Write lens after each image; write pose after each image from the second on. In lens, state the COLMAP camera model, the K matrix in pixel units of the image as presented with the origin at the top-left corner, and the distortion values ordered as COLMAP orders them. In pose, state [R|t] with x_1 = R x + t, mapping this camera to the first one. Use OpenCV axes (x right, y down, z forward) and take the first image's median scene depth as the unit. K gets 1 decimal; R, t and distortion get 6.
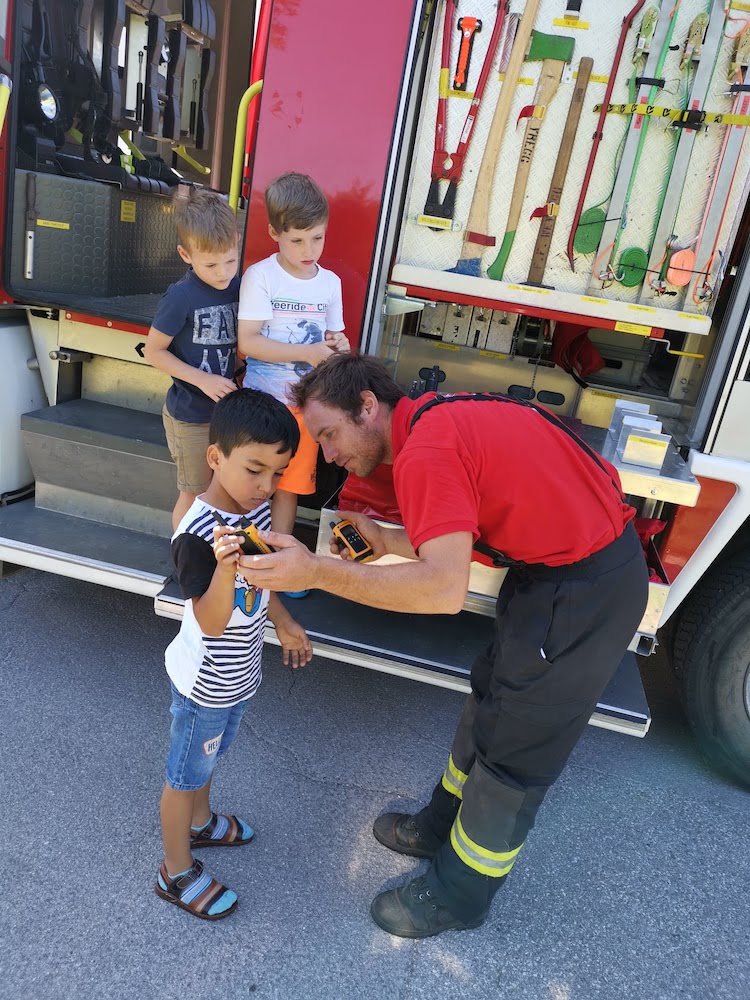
lens RADIAL K [[766.0, 0, 369.7], [0, 766.0, 494.6], [0, 0, 1]] dist [0.067520, -0.066345]
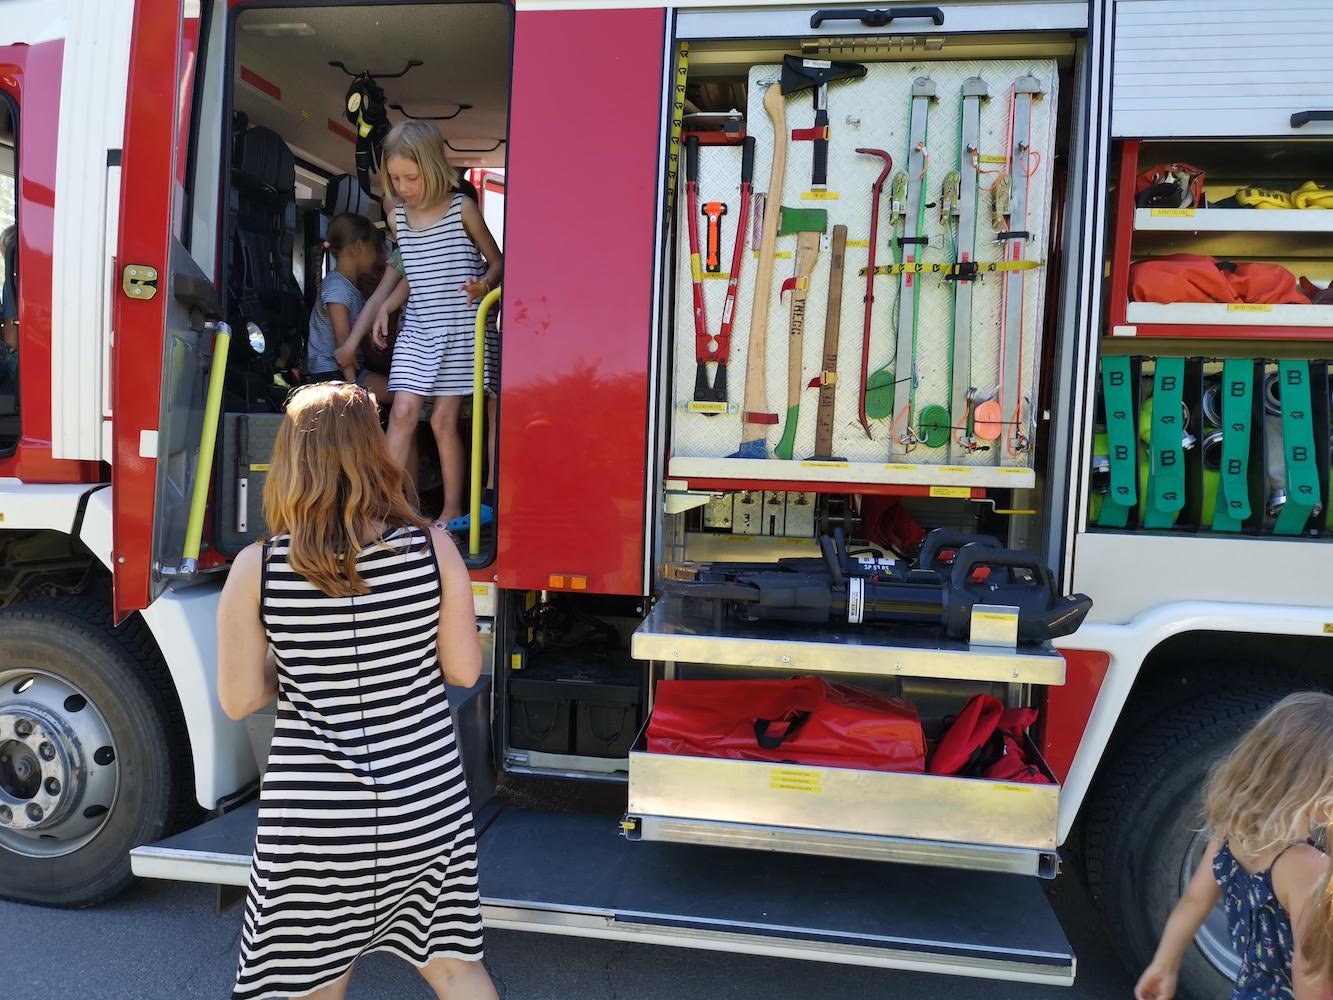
lens RADIAL K [[1021.0, 0, 665.0], [0, 1021.0, 505.0], [0, 0, 1]] dist [0.067520, -0.066345]
pose [[0.989282, -0.137108, 0.050223, -0.041699], [0.144931, 0.963887, -0.223420, 0.013331], [-0.017777, 0.228305, 0.973427, -0.129568]]
